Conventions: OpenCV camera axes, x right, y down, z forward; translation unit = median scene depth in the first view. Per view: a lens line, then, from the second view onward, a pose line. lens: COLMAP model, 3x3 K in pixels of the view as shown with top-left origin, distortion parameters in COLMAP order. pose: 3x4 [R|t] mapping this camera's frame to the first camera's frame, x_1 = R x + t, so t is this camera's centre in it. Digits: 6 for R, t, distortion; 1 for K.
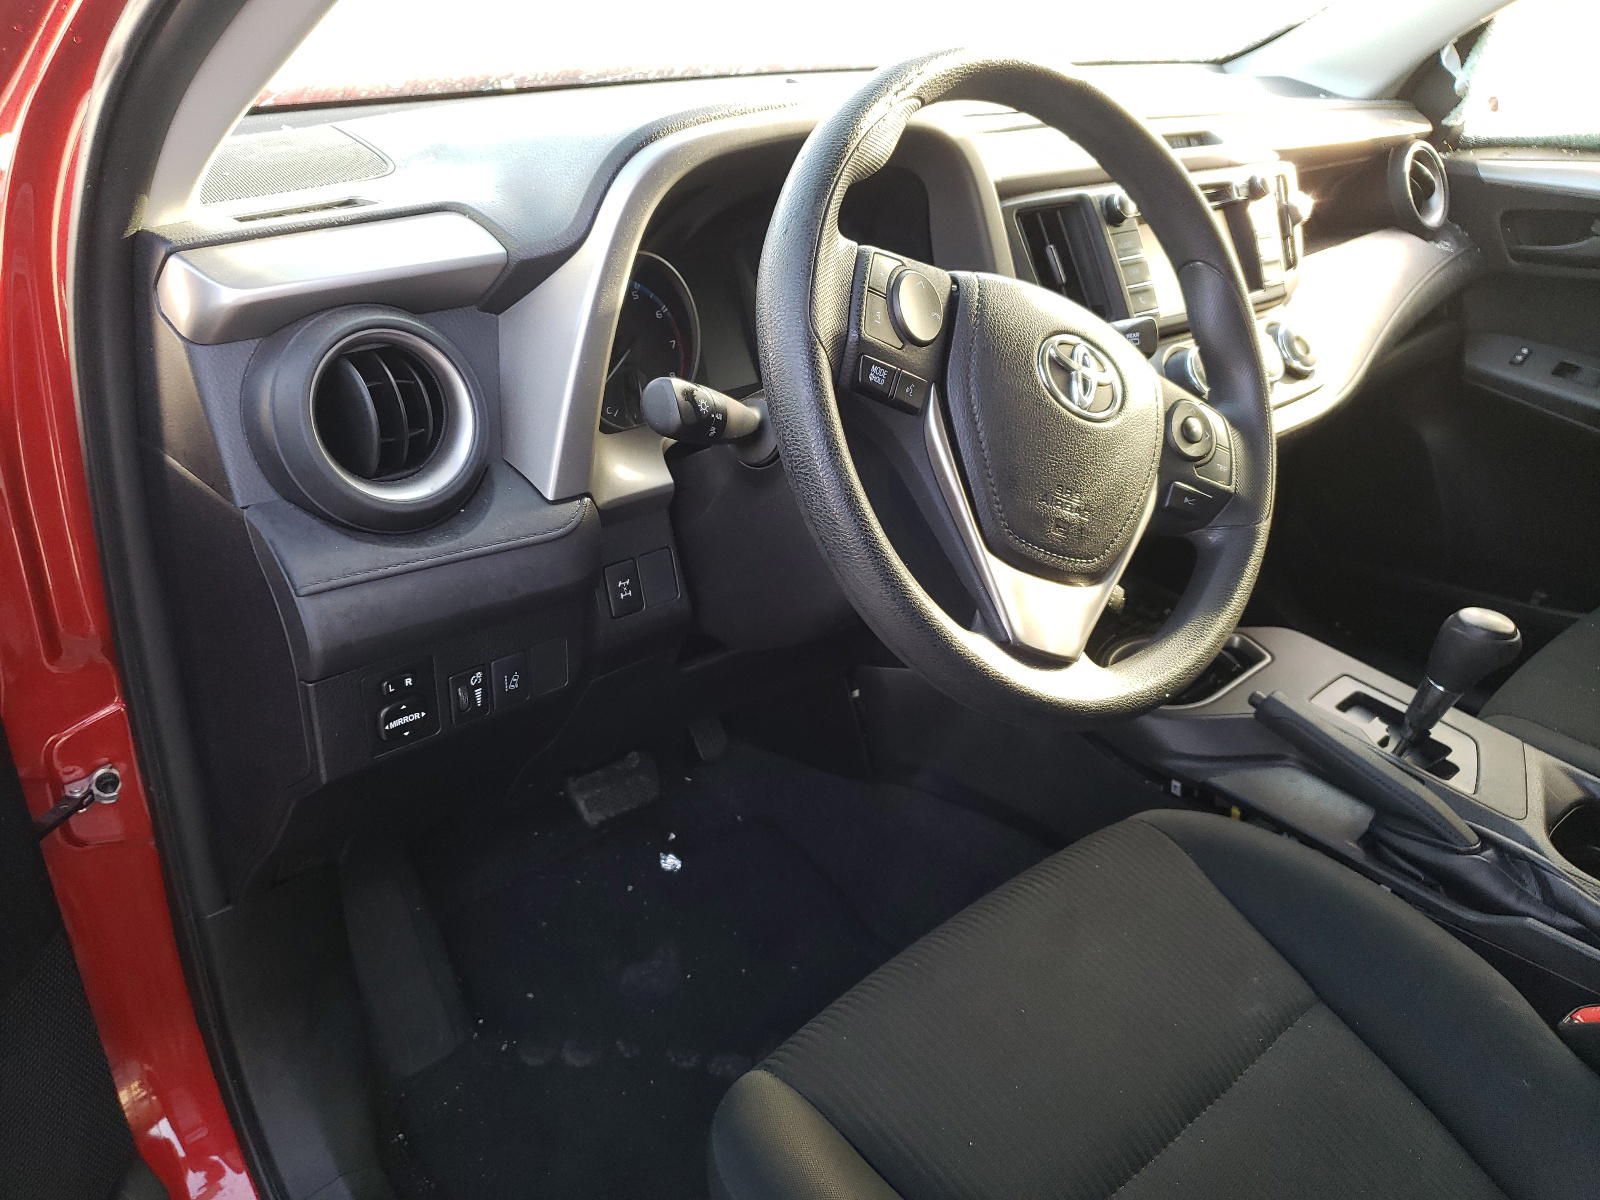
lens RADIAL K [[1257.2, 0, 800.0], [0, 1257.2, 600.0], [0, 0, 1]] dist [0.003596, -0.000803]
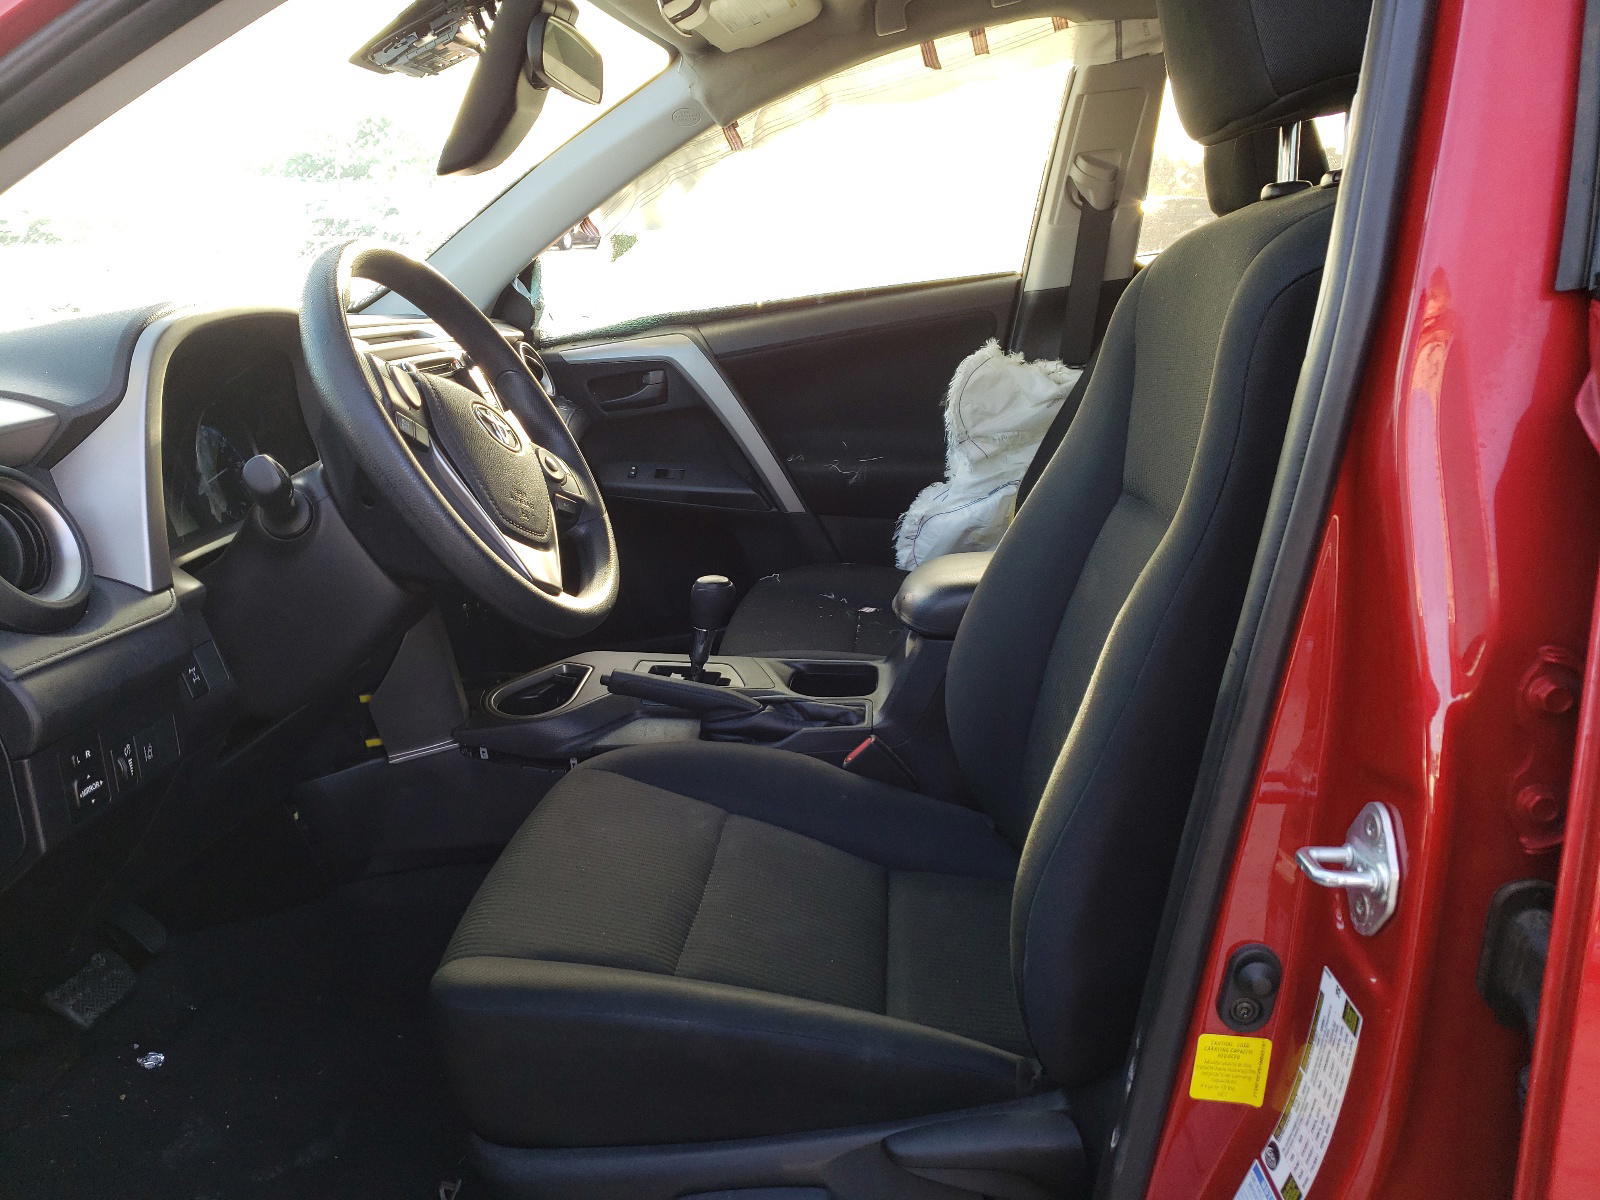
lens RADIAL K [[1043.6, 0, 800.0], [0, 1043.6, 600.0], [0, 0, 1]] dist [0.038664, -0.058919]
pose [[0.736912, -0.280054, 0.615249, -0.255982], [0.368540, 0.929431, -0.018352, 0.131815], [-0.566691, 0.240268, 0.788120, -0.145432]]
